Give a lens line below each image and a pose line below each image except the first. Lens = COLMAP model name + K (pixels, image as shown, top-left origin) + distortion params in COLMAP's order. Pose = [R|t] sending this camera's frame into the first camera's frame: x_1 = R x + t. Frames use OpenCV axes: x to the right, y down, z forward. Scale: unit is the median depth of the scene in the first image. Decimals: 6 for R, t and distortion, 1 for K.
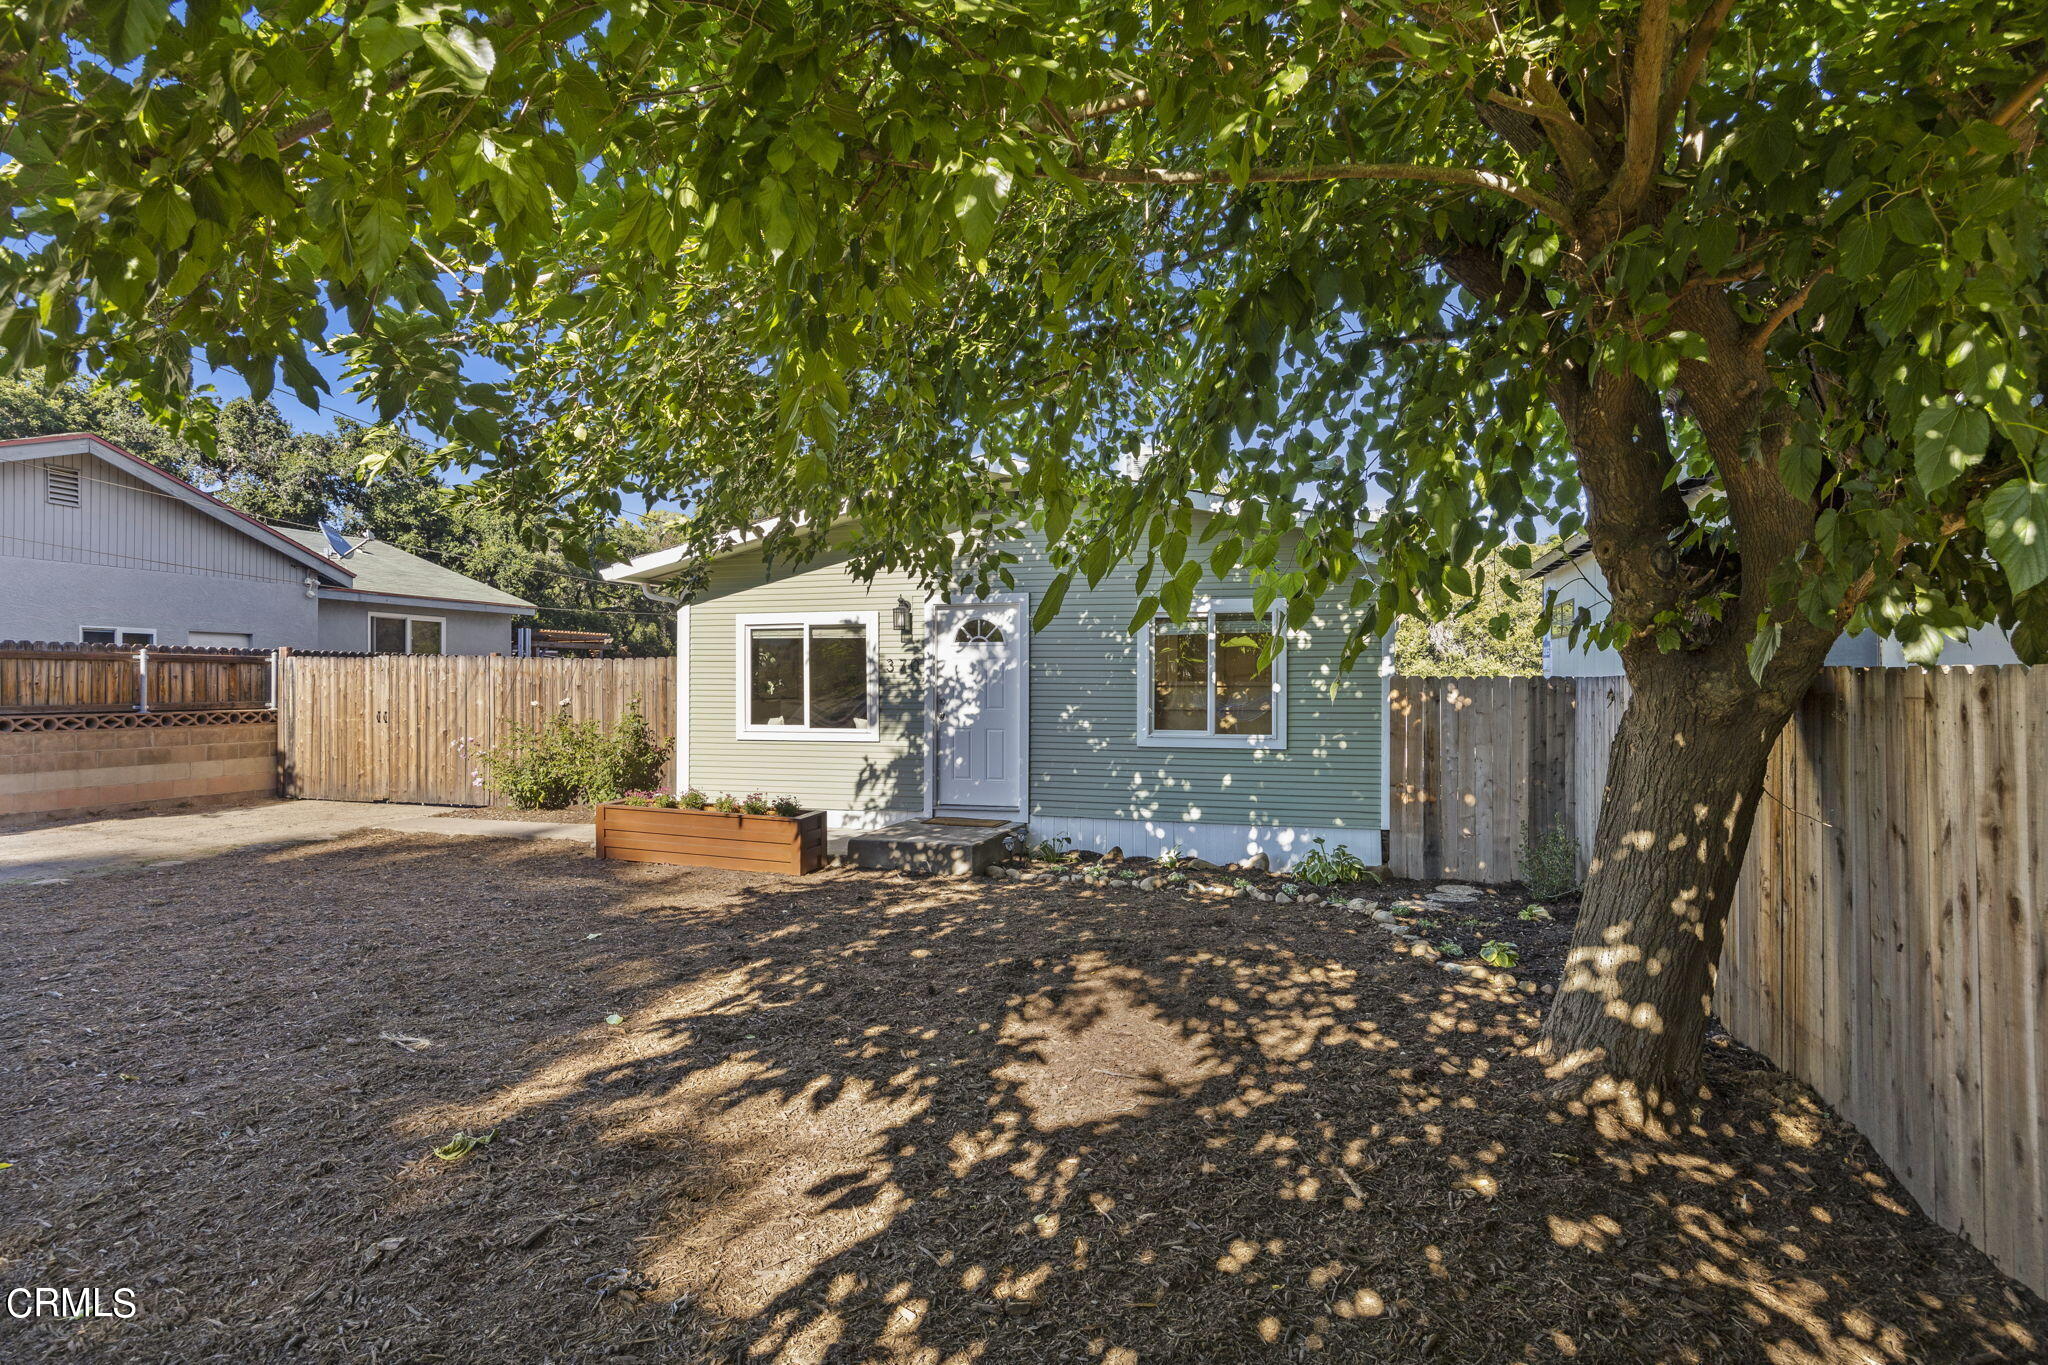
lens RADIAL K [[1062.2, 0, 1021.6], [0, 1062.2, 675.4], [0, 0, 1]] dist [-0.002057, -0.000547]
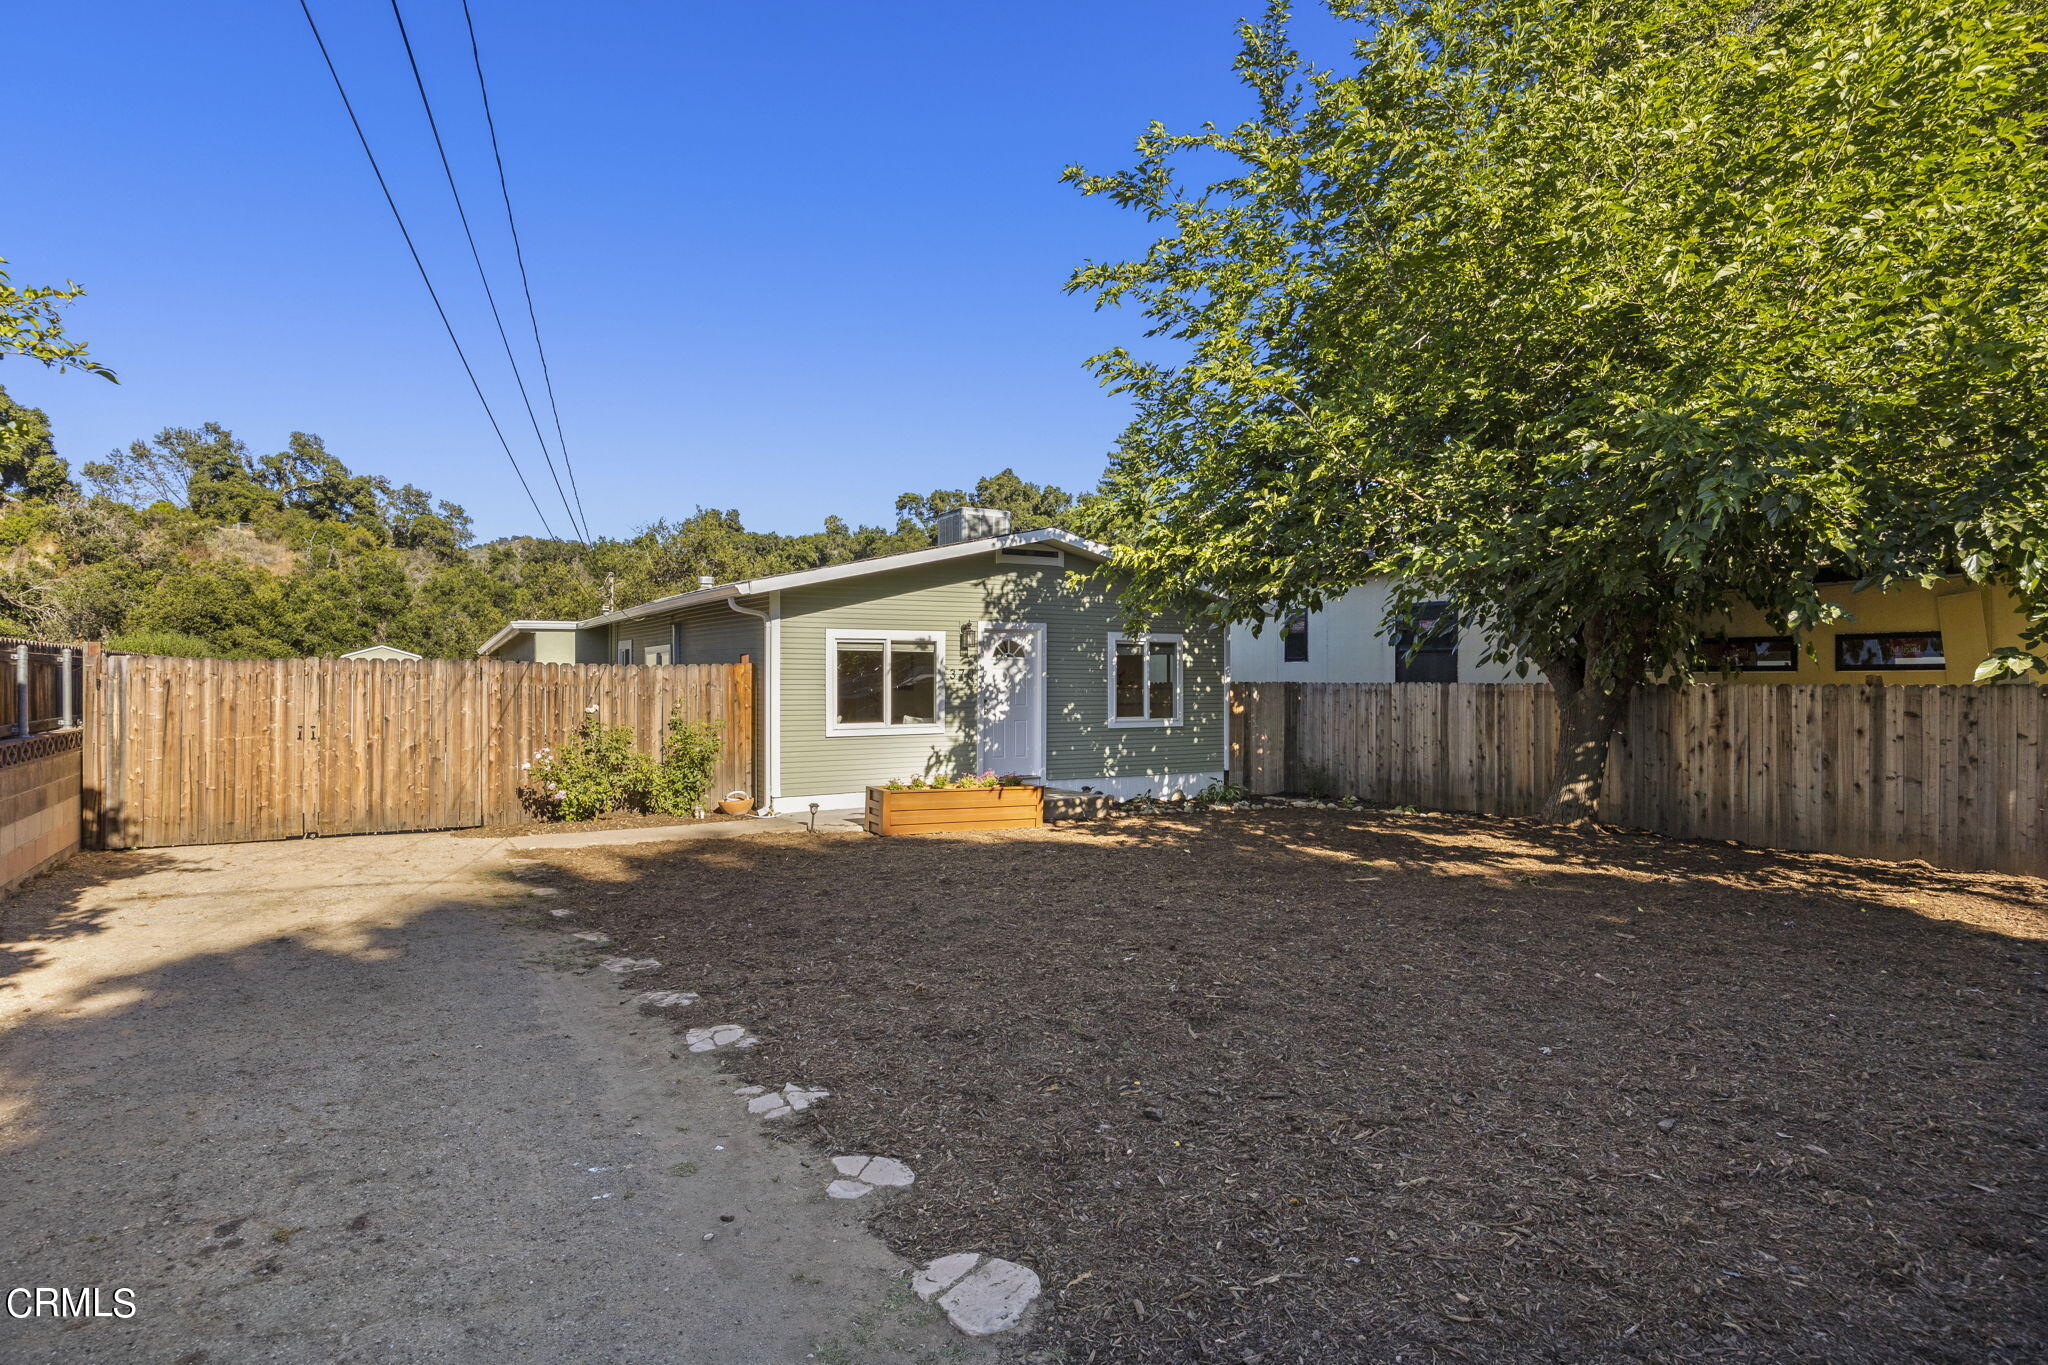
lens RADIAL K [[1093.2, 0, 974.0], [0, 1093.2, 679.9], [0, 0, 1]] dist [0.001445, 0.000470]
pose [[0.665829, -0.000123, 0.746105, -1.095300], [-0.005890, 0.999968, 0.005421, -0.009882], [-0.746081, -0.008004, 0.665807, 0.097526]]
